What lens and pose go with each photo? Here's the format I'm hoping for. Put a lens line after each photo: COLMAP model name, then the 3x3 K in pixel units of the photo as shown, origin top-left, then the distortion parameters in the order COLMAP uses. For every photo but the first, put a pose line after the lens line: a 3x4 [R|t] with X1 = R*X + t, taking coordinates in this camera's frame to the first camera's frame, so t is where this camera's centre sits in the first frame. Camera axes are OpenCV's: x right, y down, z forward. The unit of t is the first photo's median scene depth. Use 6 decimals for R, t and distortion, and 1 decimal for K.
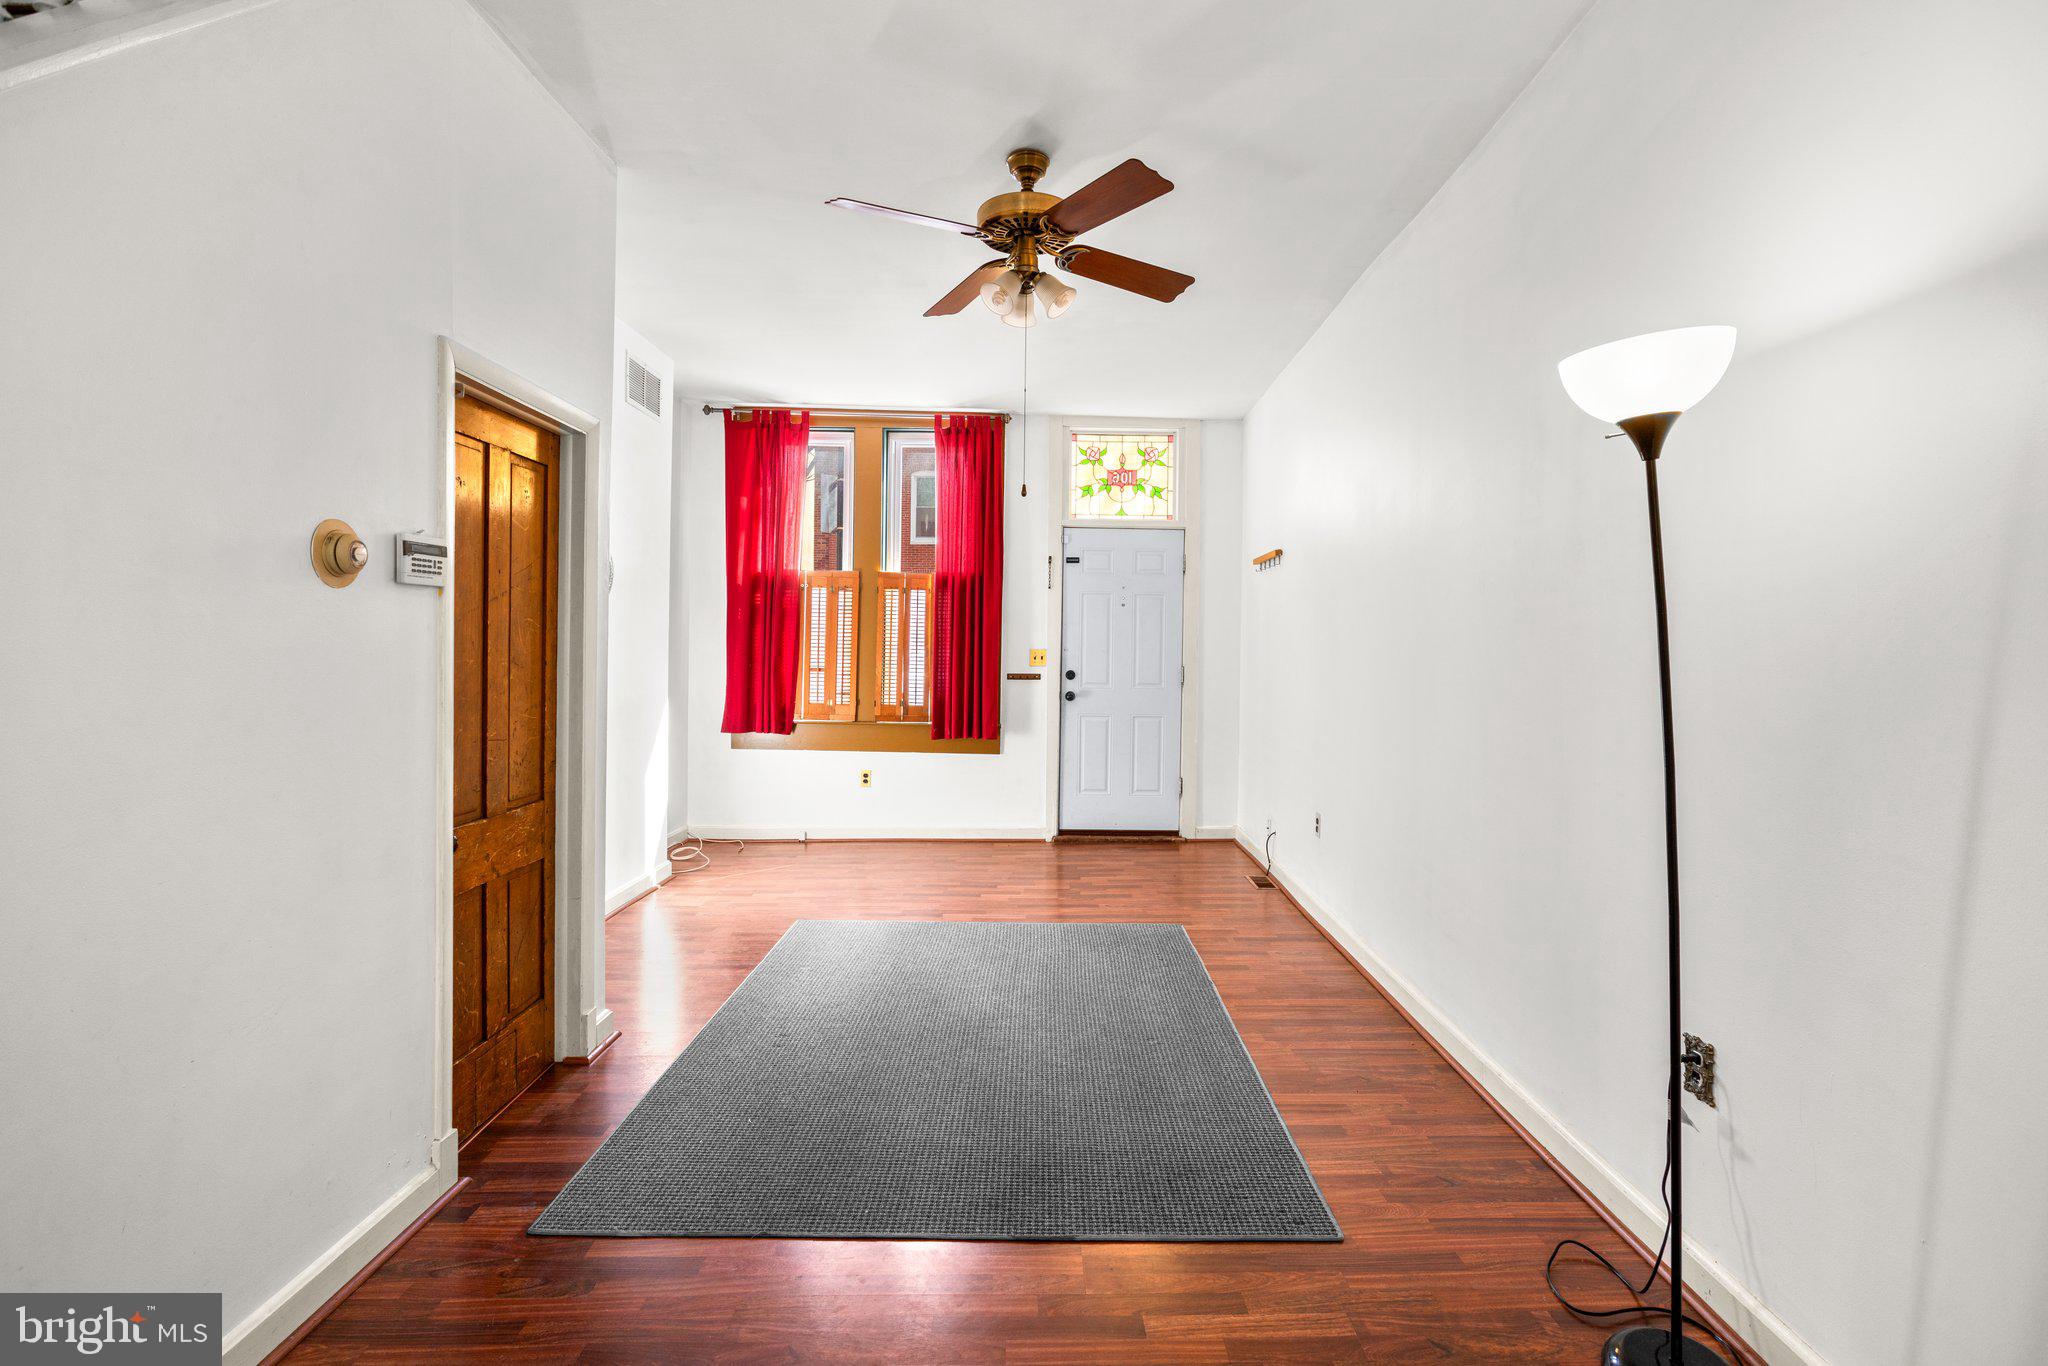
lens RADIAL K [[990.9, 0, 1018.1], [0, 990.9, 659.4], [0, 0, 1]] dist [-0.021136, 0.014690]
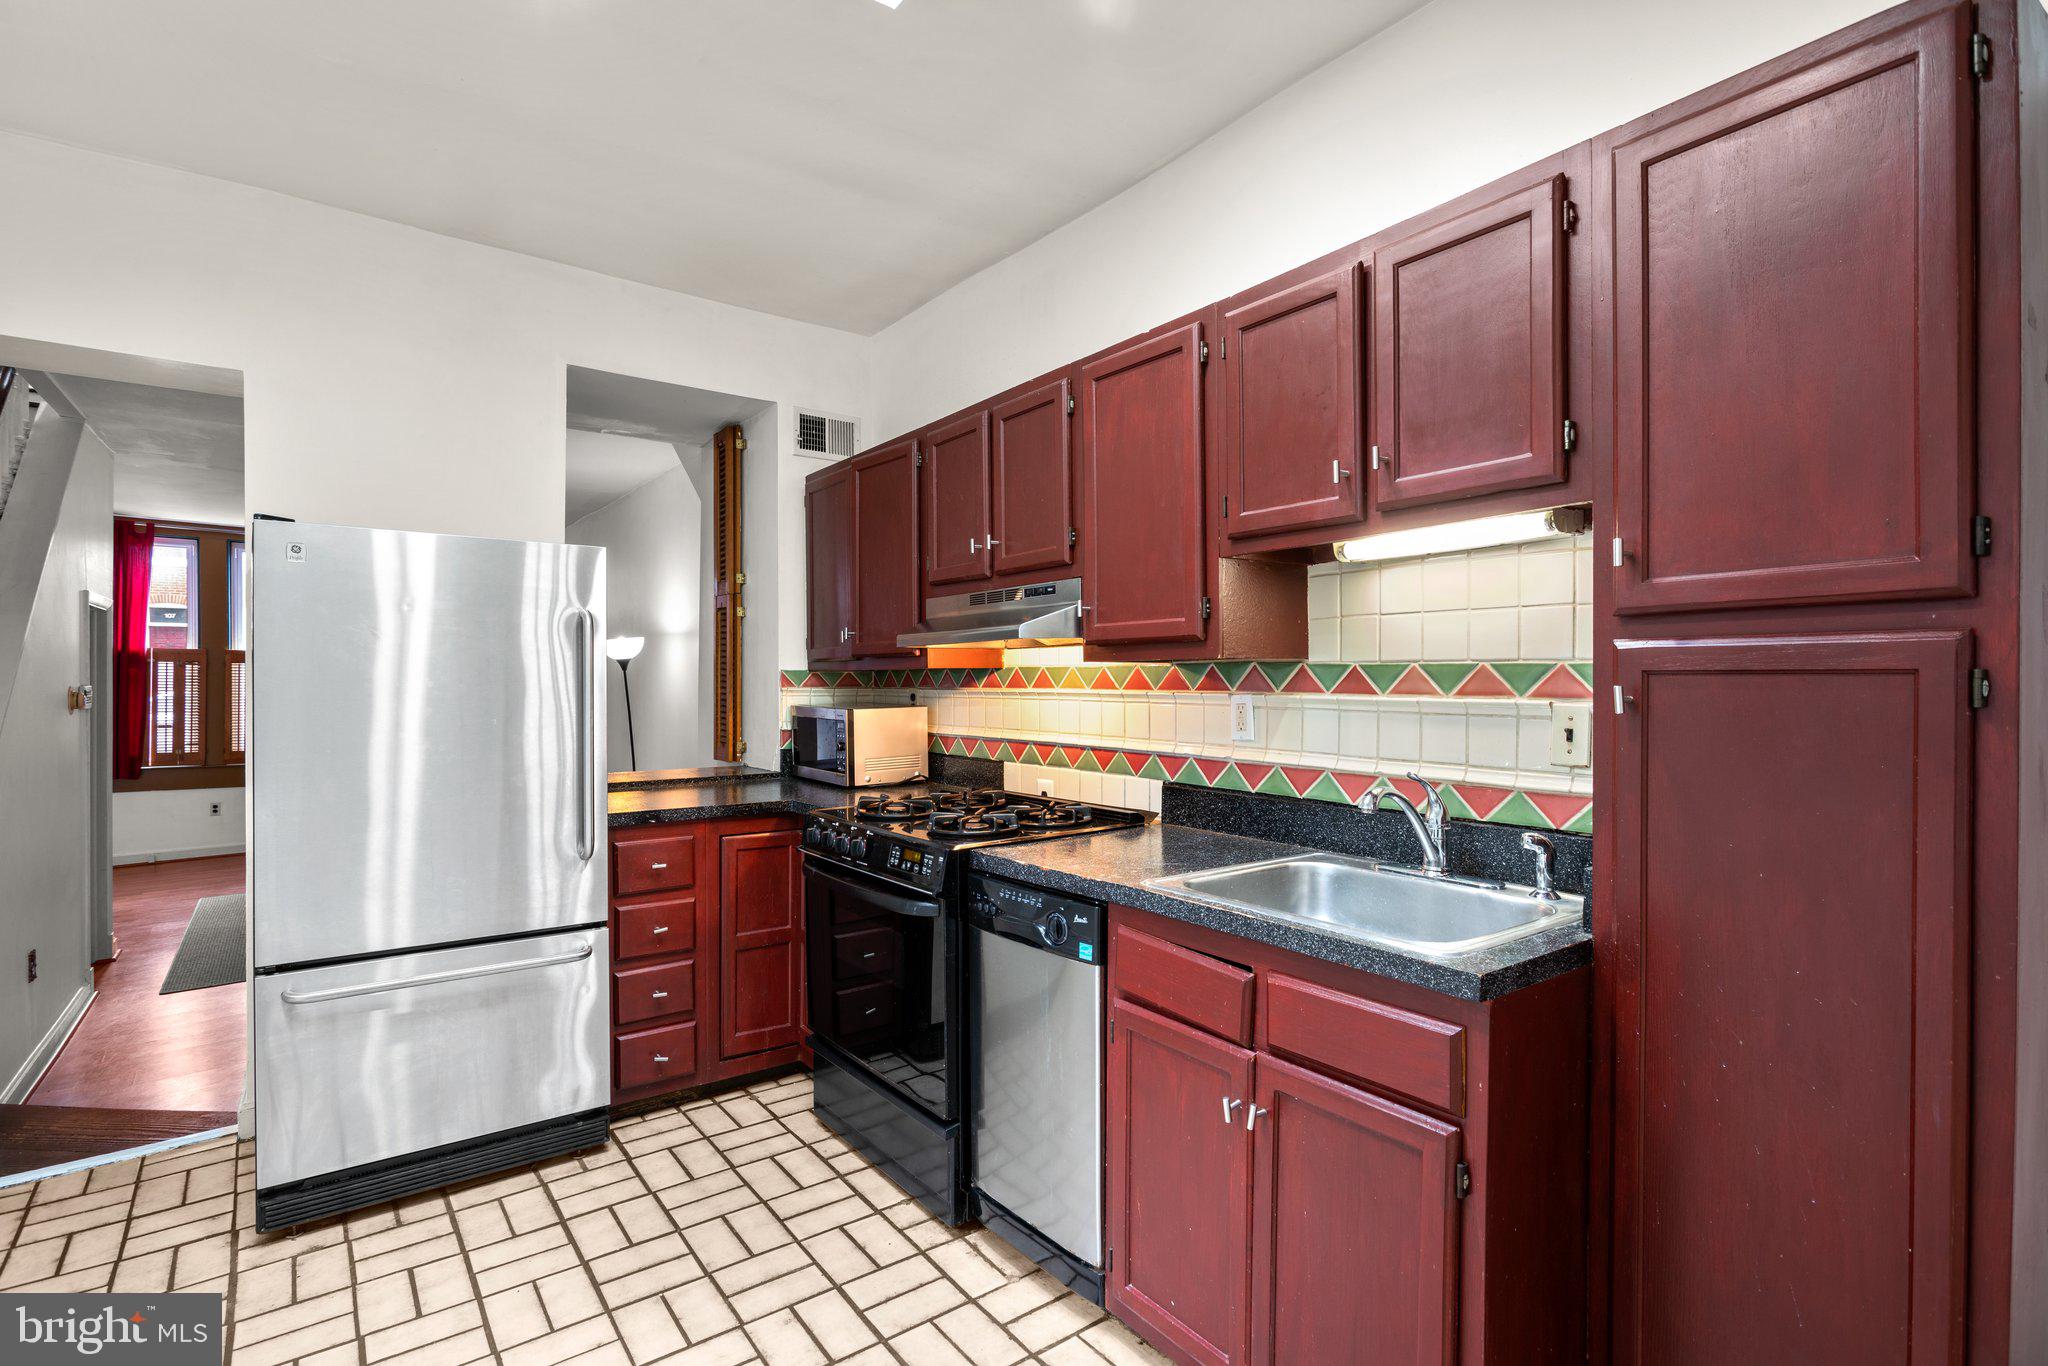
lens RADIAL K [[990.9, 0, 990.4], [0, 990.9, 668.9], [0, 0, 1]] dist [-0.021136, 0.014690]
pose [[0.794730, 0.003225, 0.606954, -0.125865], [0.007243, 0.999864, -0.014797, -0.037575], [-0.606919, 0.016155, 0.794599, -0.673302]]
